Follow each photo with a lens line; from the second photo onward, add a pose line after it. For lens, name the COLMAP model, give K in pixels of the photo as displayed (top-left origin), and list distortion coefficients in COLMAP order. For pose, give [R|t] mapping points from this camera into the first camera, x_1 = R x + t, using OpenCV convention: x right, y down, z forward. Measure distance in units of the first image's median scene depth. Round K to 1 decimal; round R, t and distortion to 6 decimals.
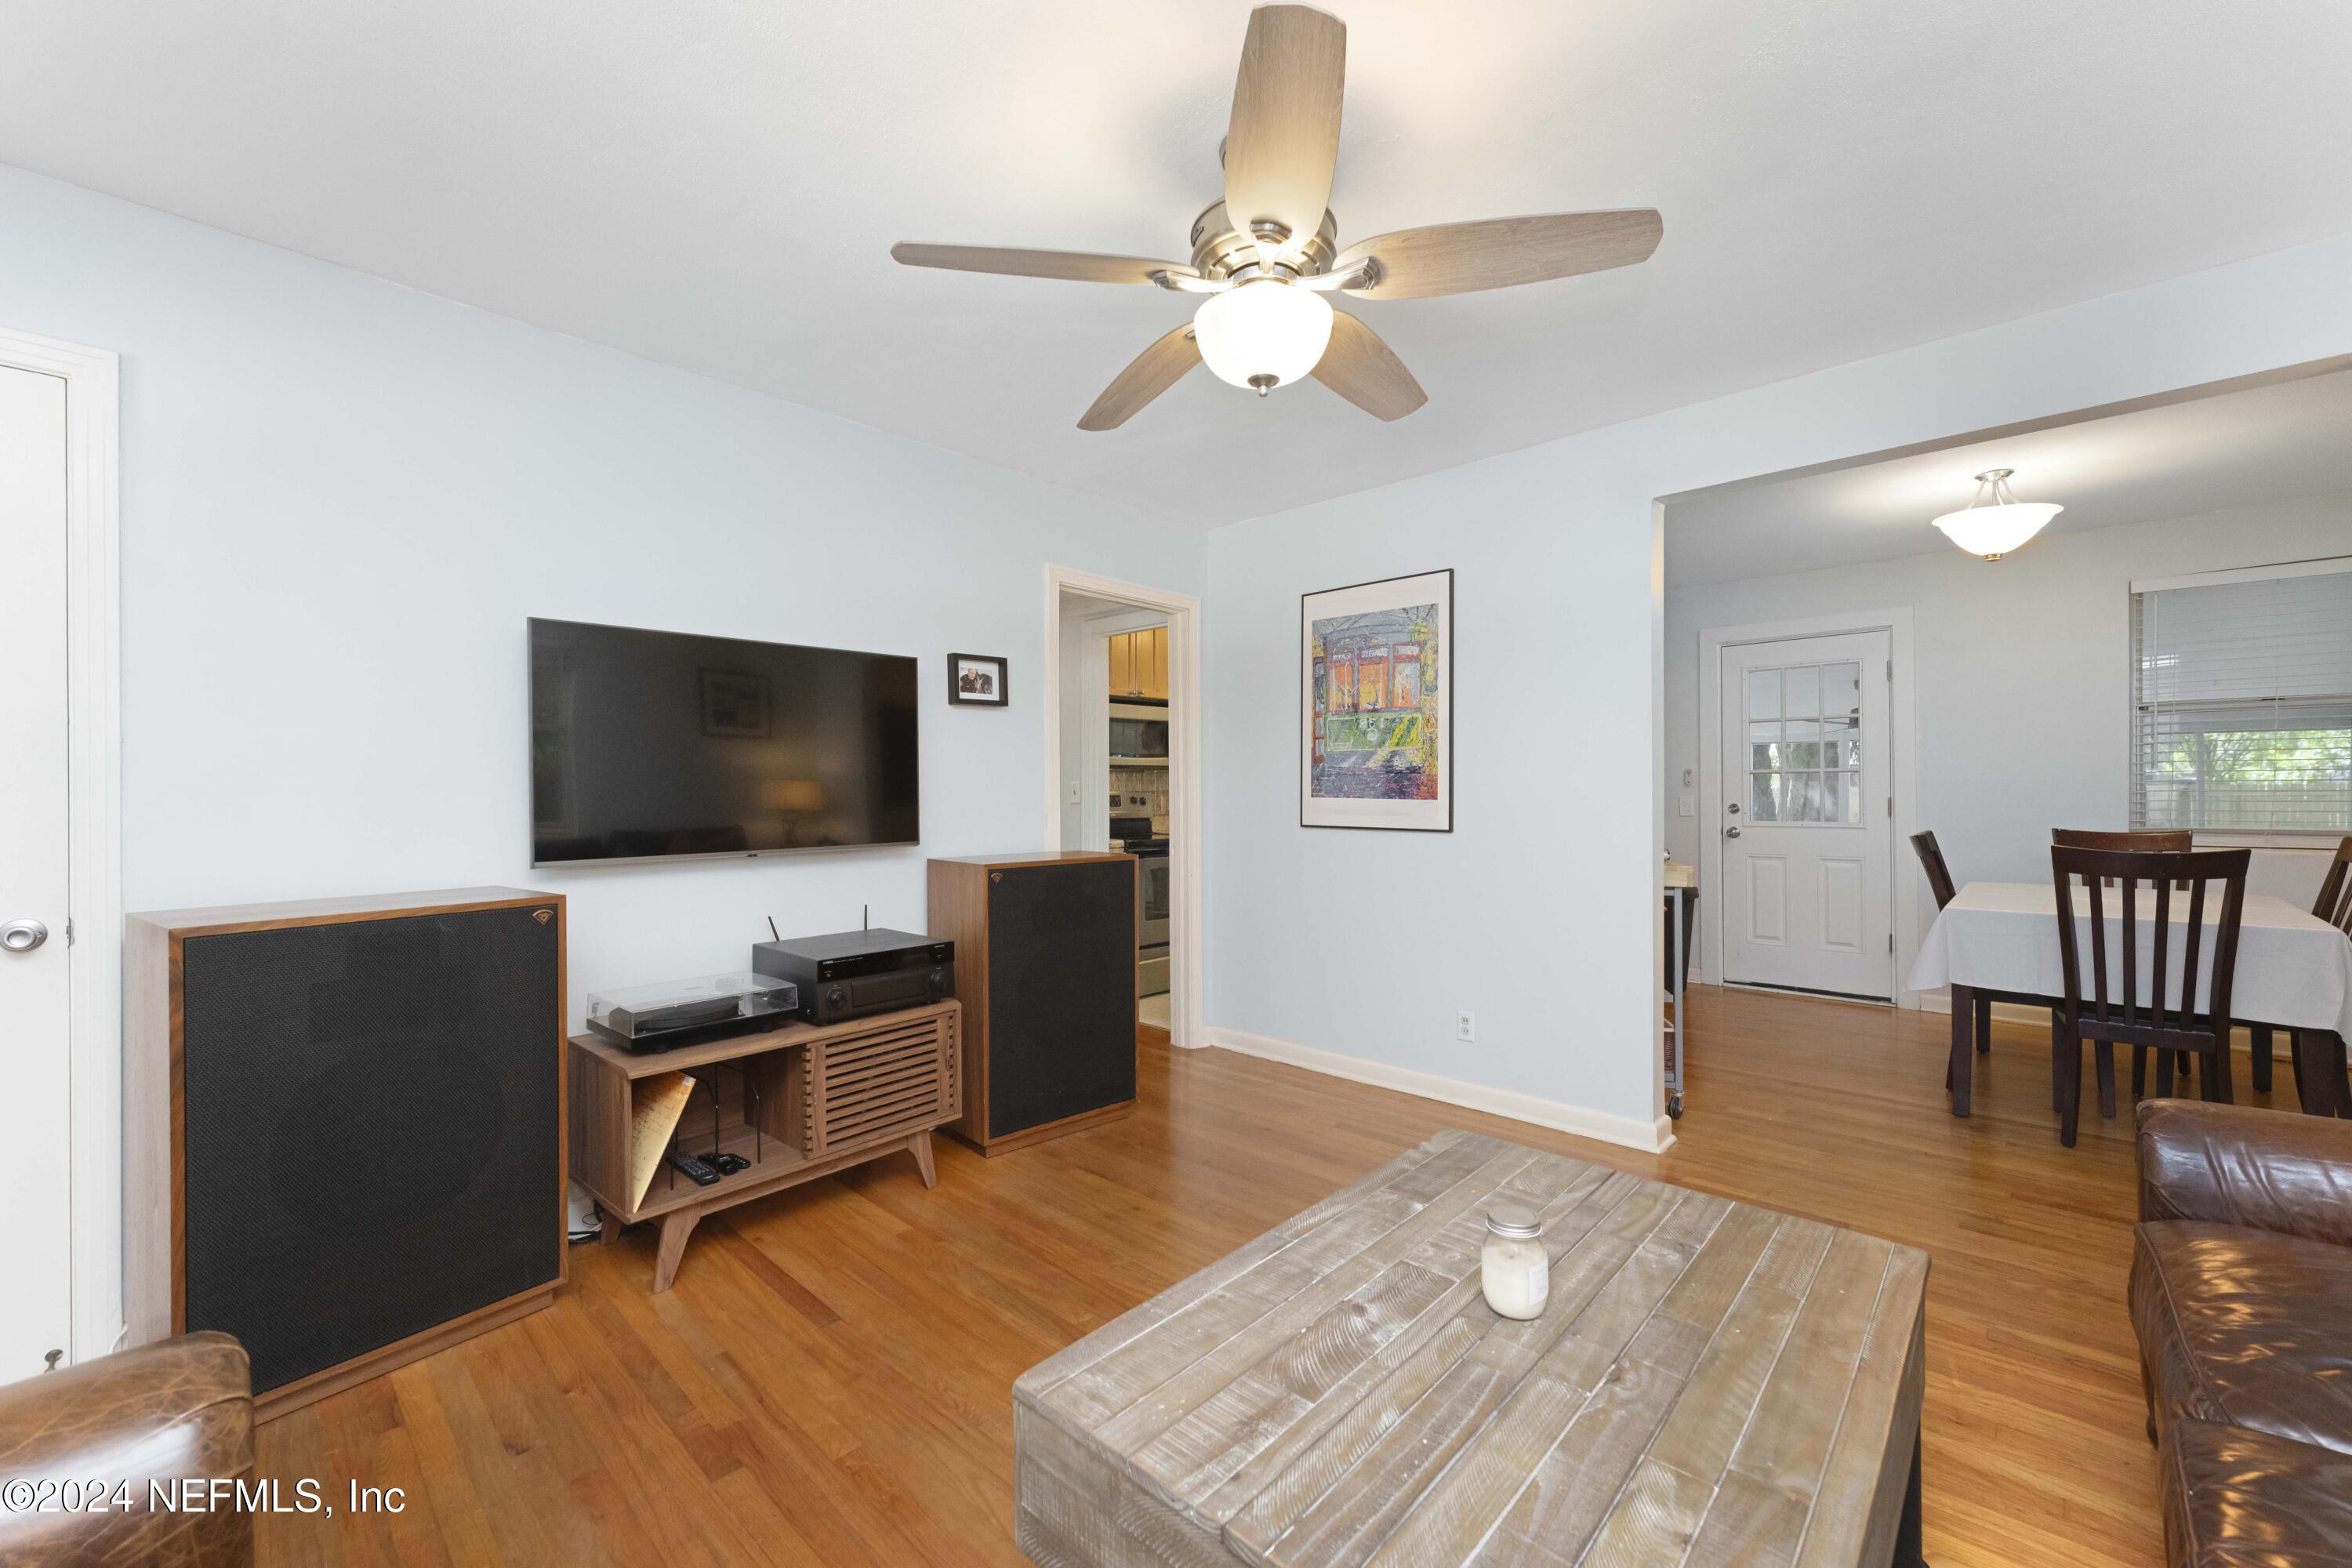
lens RADIAL K [[938.0, 0, 1189.9], [0, 938.0, 795.4], [0, 0, 1]] dist [0.000931, -0.000158]
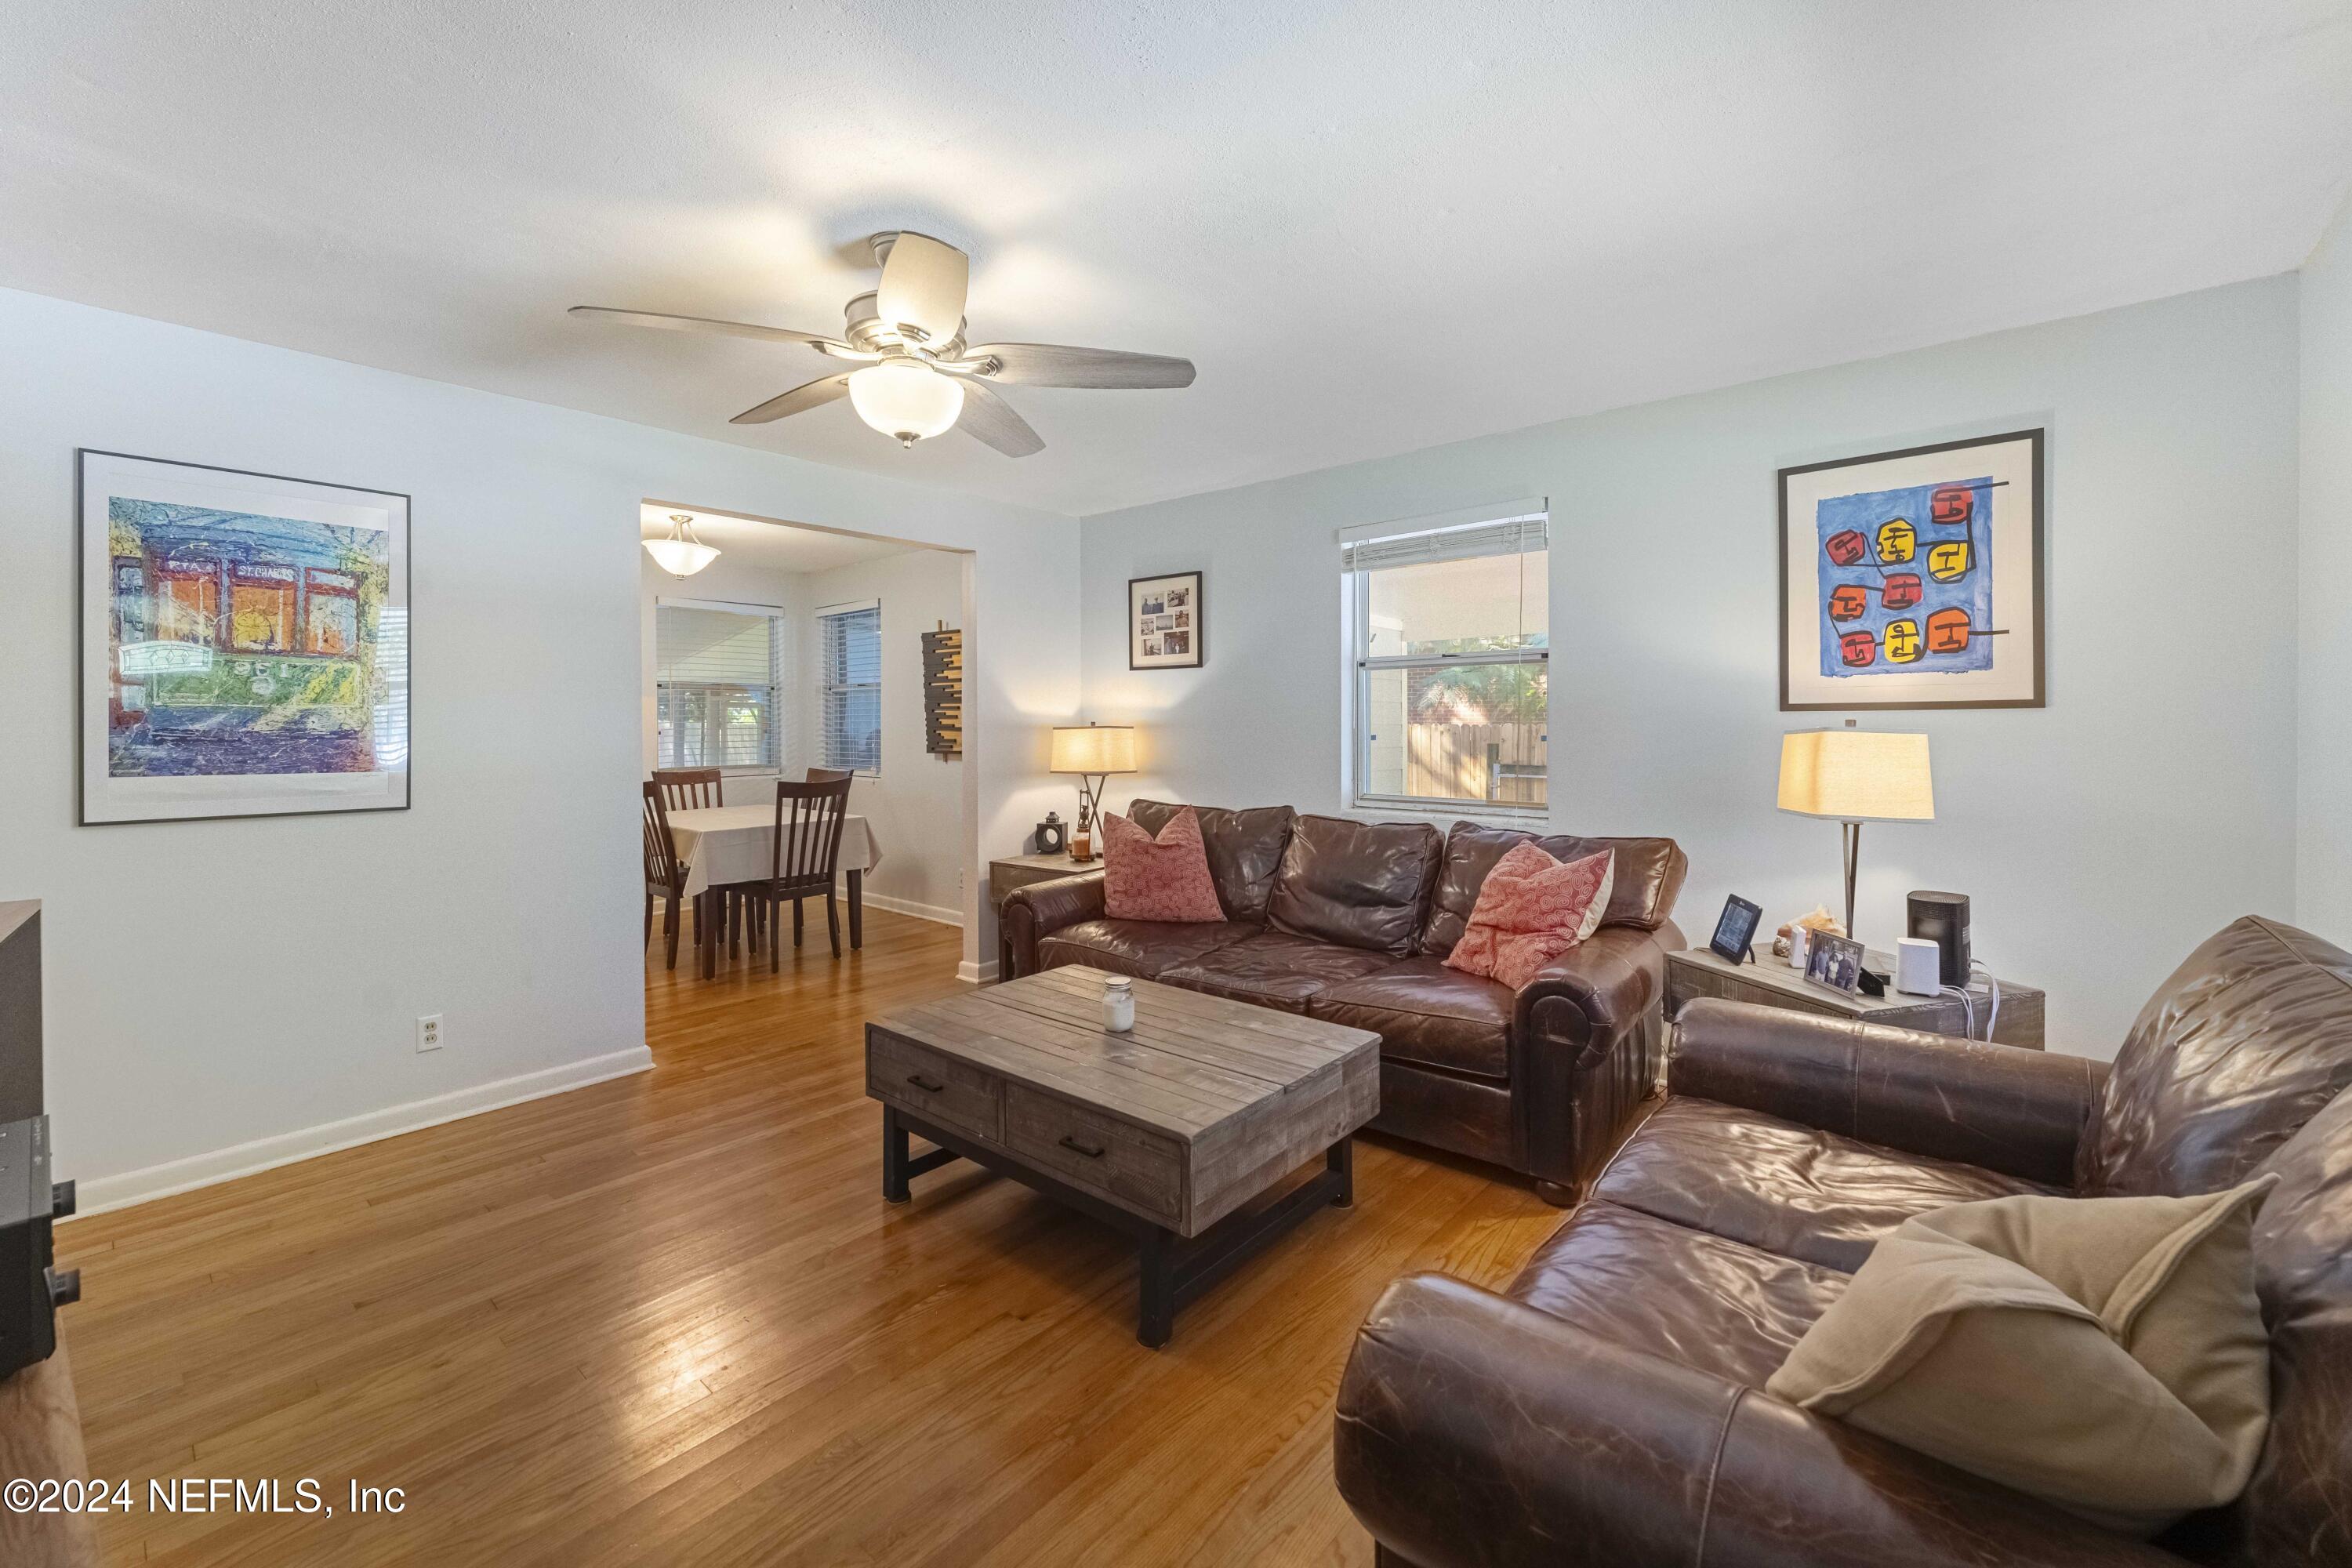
lens RADIAL K [[938.0, 0, 1165.2], [0, 938.0, 727.2], [0, 0, 1]] dist [0.000931, -0.000158]
pose [[-0.035500, -0.003595, 0.999363, -0.562610], [0.009022, 0.999952, 0.003918, -0.029777], [-0.999329, 0.009156, -0.035465, 0.339795]]
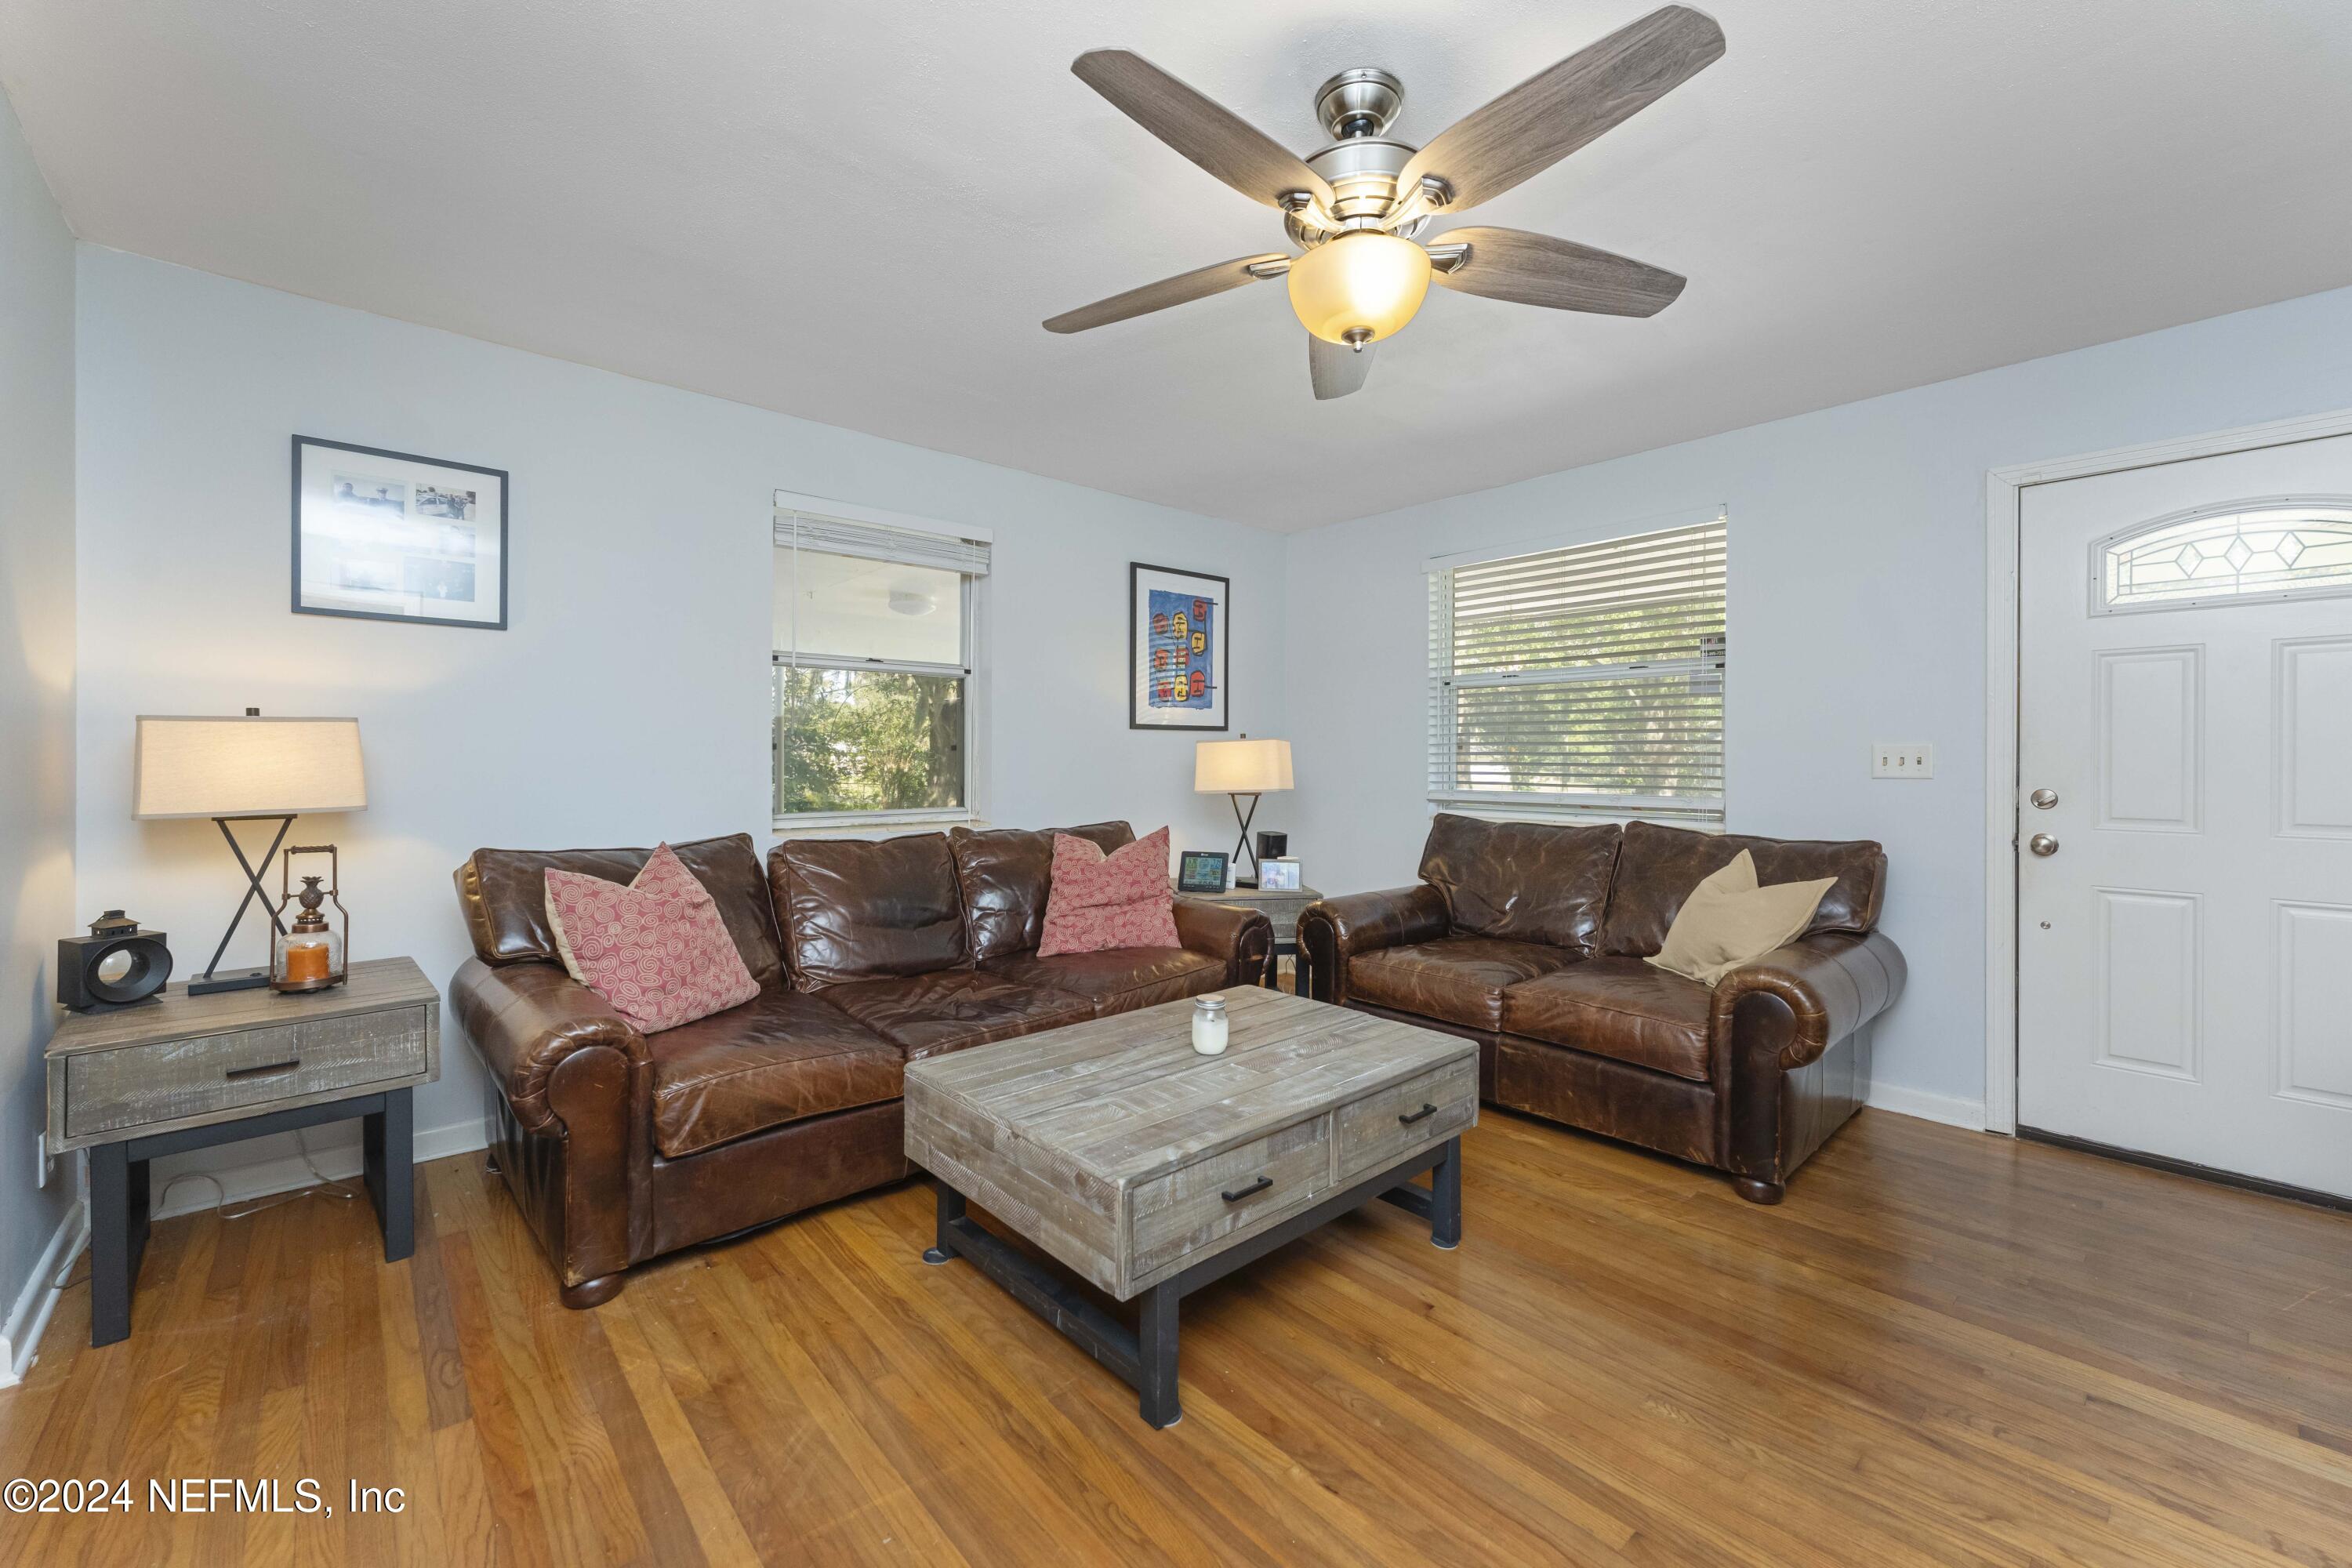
lens RADIAL K [[938.0, 0, 1165.7], [0, 938.0, 760.5], [0, 0, 1]] dist [0.000931, -0.000158]
pose [[-0.993610, -0.003677, 0.112812, 0.081842], [-0.002843, 0.999967, 0.007555, -0.003830], [-0.112836, 0.007186, -0.993588, 0.966772]]
